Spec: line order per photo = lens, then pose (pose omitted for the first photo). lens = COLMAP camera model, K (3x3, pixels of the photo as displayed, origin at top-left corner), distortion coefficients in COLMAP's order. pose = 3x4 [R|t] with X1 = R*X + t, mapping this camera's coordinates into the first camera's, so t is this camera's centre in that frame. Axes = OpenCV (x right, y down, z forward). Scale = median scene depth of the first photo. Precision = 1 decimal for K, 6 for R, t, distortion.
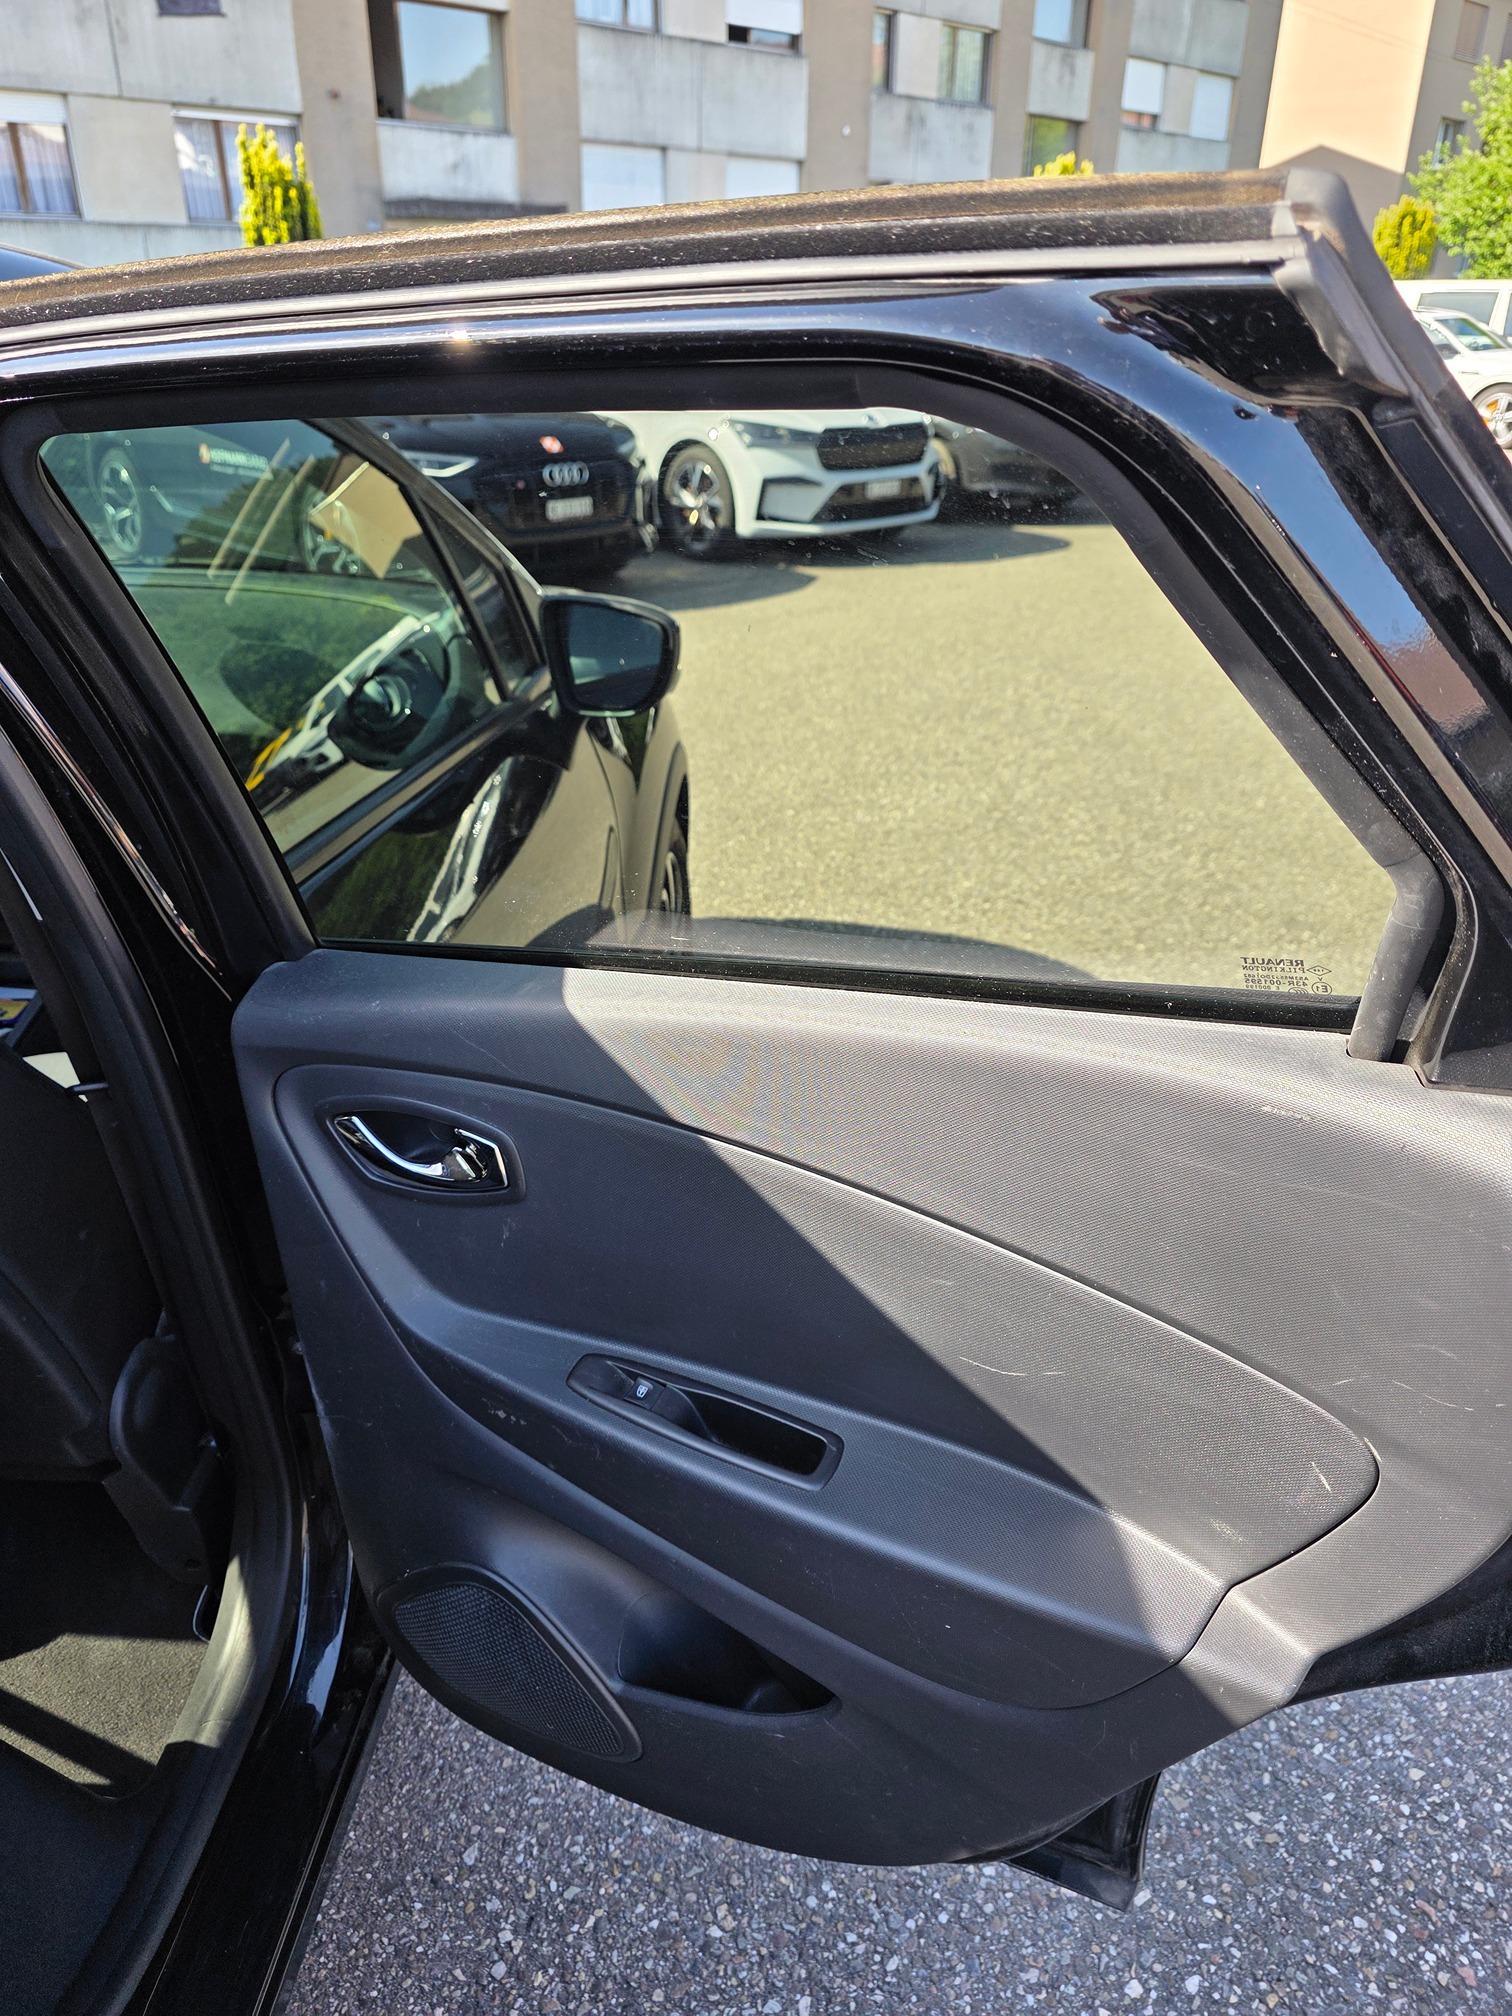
lens RADIAL K [[1364.6, 0, 753.0], [0, 1364.6, 1003.5], [0, 0, 1]] dist [0.033967, -0.032095]
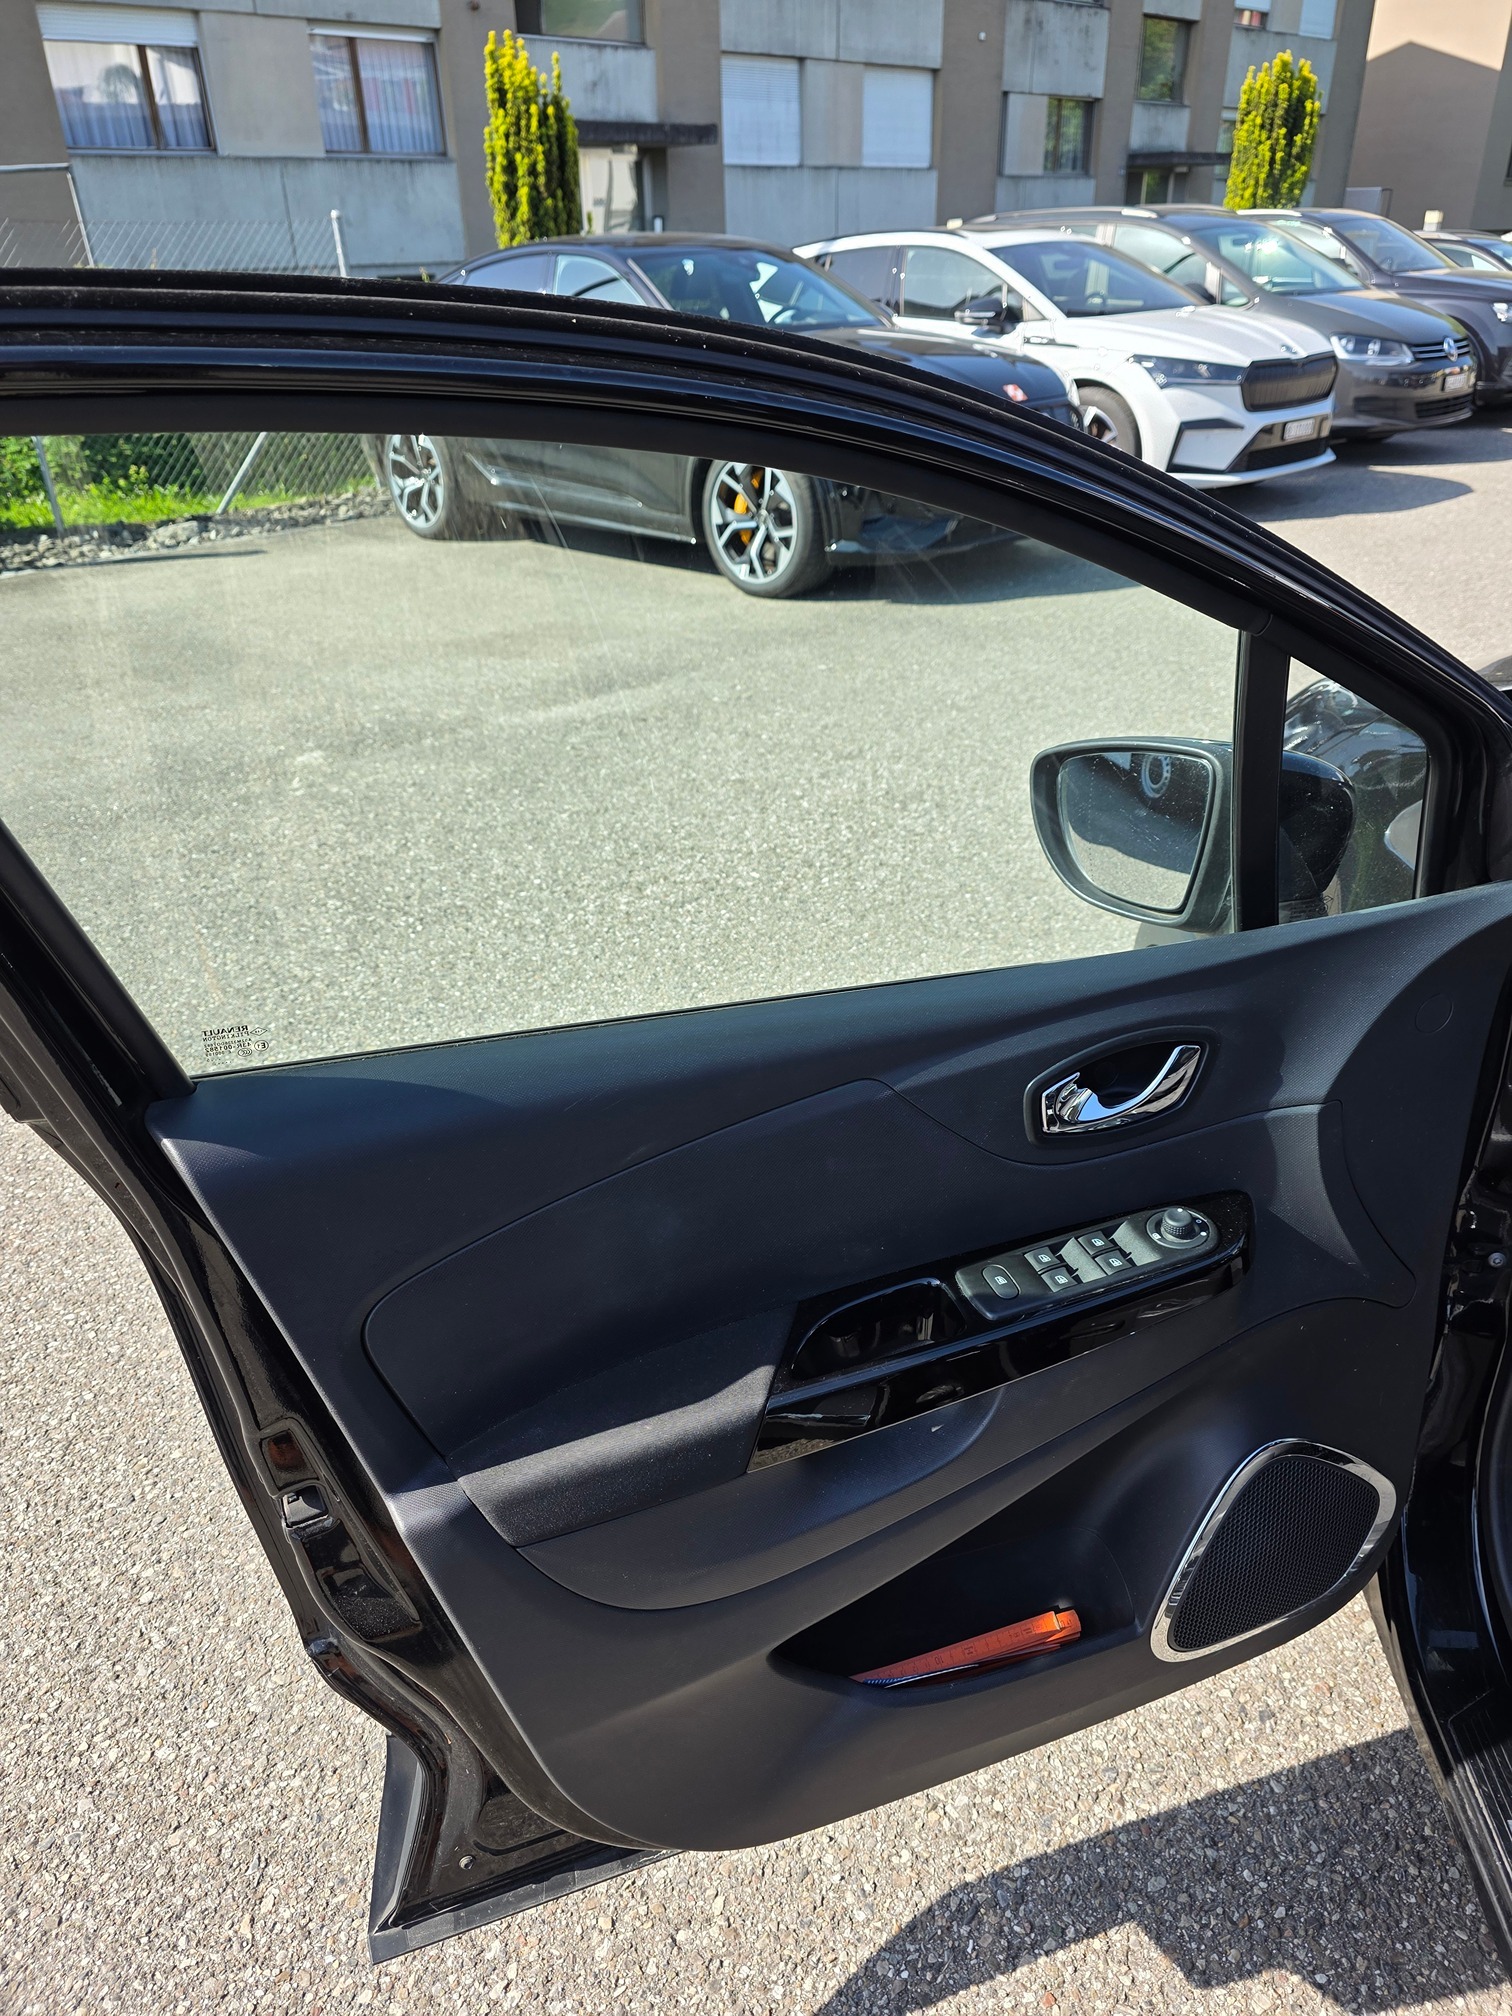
lens RADIAL K [[1364.6, 0, 770.7], [0, 1364.6, 1023.0], [0, 0, 1]] dist [0.033967, -0.032095]
pose [[0.999399, -0.033844, 0.007539, -0.145758], [0.033429, 0.998206, 0.049674, -0.028574], [-0.009206, -0.049392, 0.998737, 0.057876]]
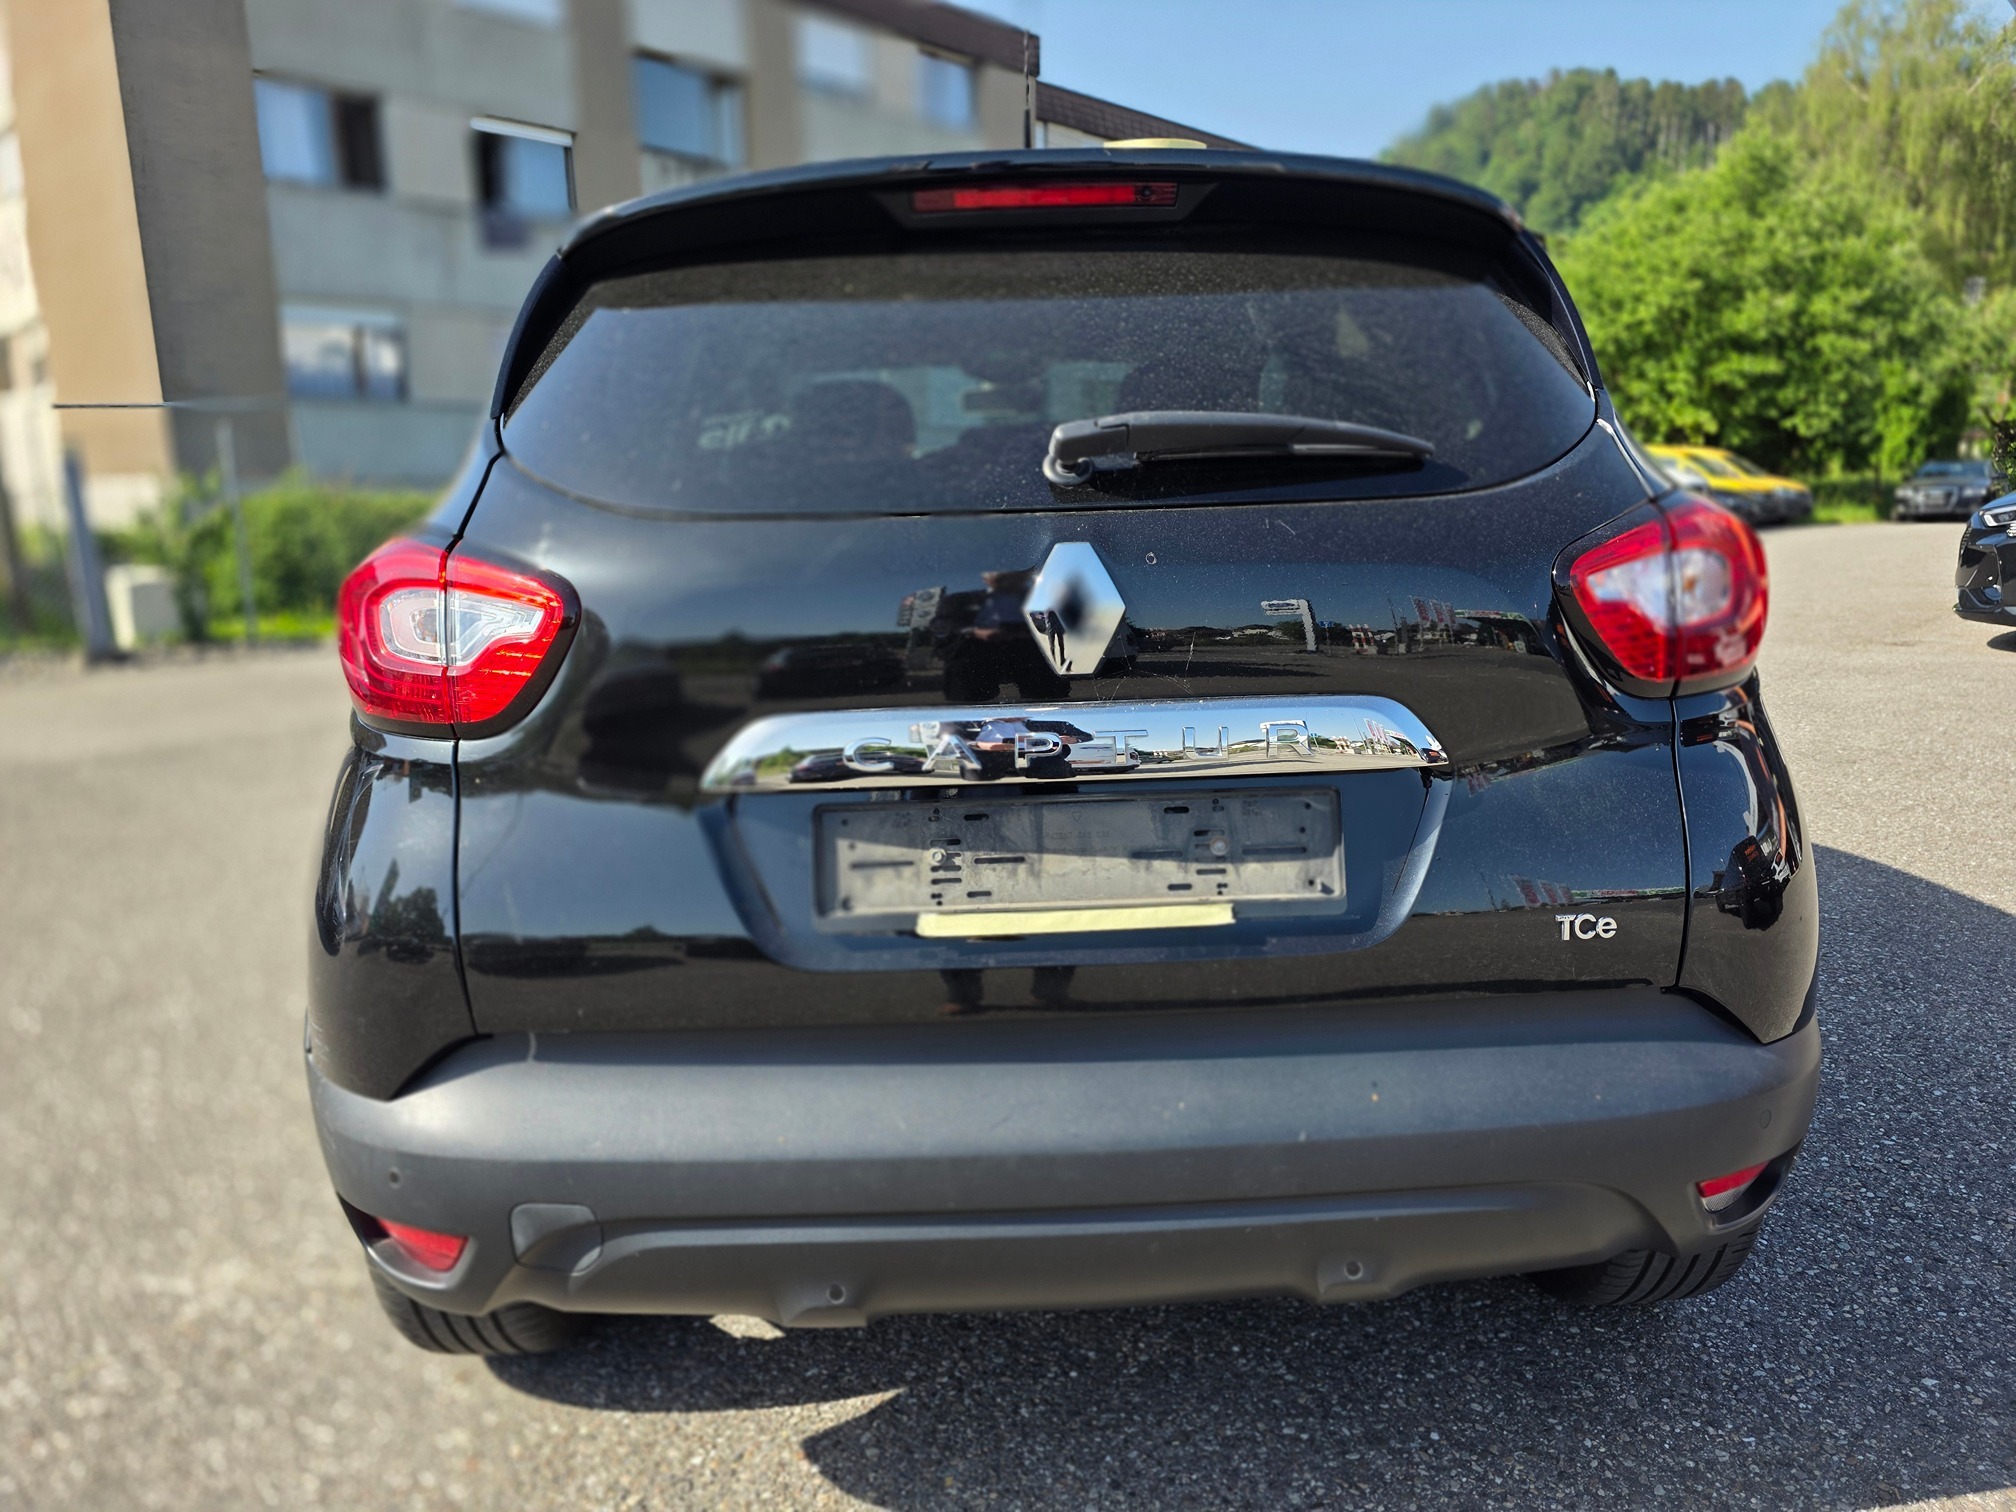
lens RADIAL K [[1364.6, 0, 1014.5], [0, 1364.6, 769.5], [0, 0, 1]] dist [0.033967, -0.032095]
pose [[0.995280, -0.037731, 0.089405, -0.084937], [0.059765, 0.964184, -0.258415, 0.070968], [-0.076452, 0.262538, 0.961888, -0.093544]]
